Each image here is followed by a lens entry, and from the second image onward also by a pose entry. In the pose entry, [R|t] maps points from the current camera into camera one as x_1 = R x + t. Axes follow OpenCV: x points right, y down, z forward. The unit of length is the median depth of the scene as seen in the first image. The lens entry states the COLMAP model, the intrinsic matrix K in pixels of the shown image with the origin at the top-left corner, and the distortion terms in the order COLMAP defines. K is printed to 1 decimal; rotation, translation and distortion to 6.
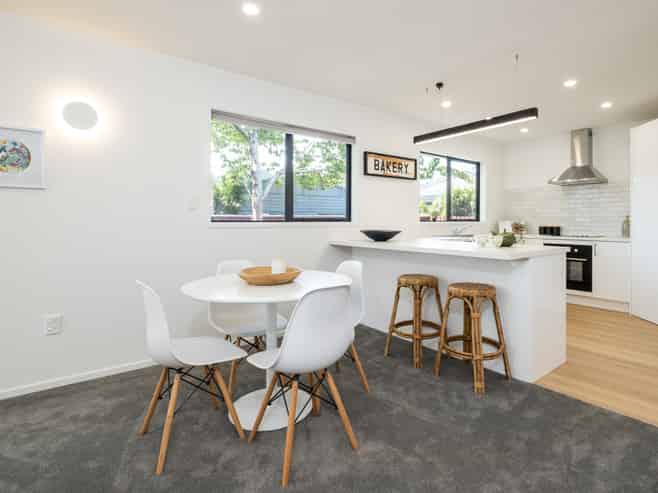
lens RADIAL K [[360.5, 0, 370.9], [0, 360.5, 218.0], [0, 0, 1]] dist [-0.000770, -0.000345]
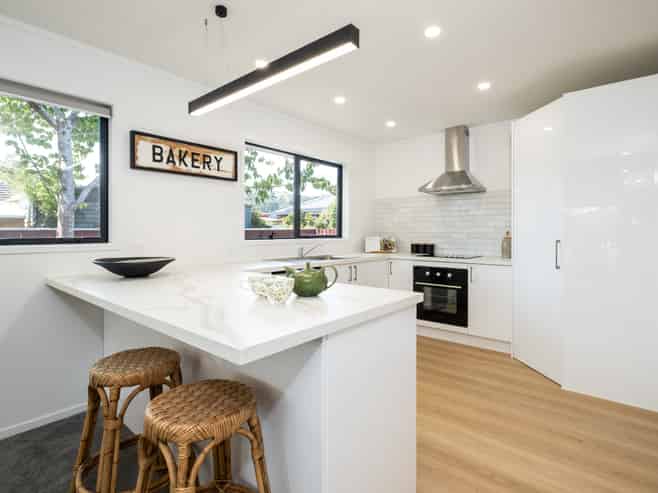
lens RADIAL K [[338.6, 0, 341.2], [0, 338.6, 228.3], [0, 0, 1]] dist [-0.000828, -0.000144]
pose [[0.985112, 0.000604, 0.171911, 0.213634], [-0.000094, 0.999996, -0.002974, -0.011805], [-0.171912, 0.002914, 0.985108, 0.317258]]
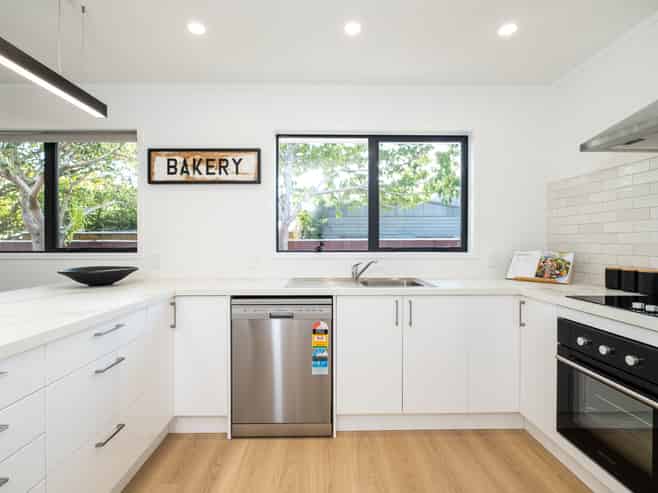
lens RADIAL K [[325.2, 0, 340.6], [0, 325.2, 247.2], [0, 0, 1]] dist [-0.000060, -0.000046]
pose [[0.766455, 0.012323, -0.642180, 0.581681], [0.004487, 0.999689, 0.024539, -0.011346], [0.642283, -0.021690, 0.766161, 0.670443]]
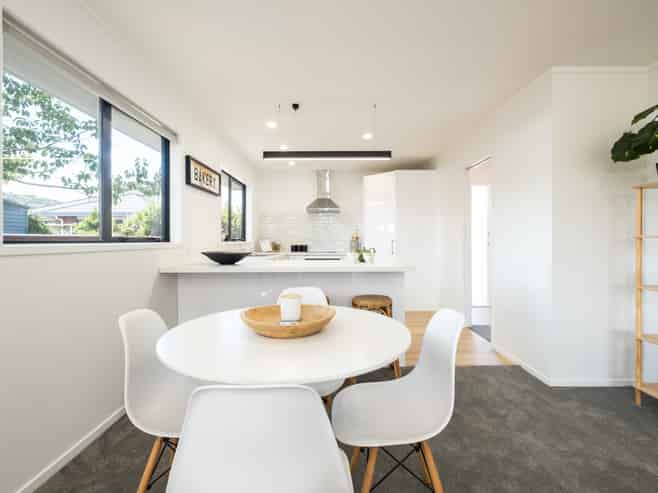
lens RADIAL K [[325.2, 0, 340.6], [0, 325.2, 247.2], [0, 0, 1]] dist [-0.000060, -0.000046]
pose [[0.631834, -0.019482, 0.774859, -0.327331], [-0.001163, 0.999659, 0.026082, 0.002209], [-0.775103, -0.017380, 0.631596, 0.235615]]
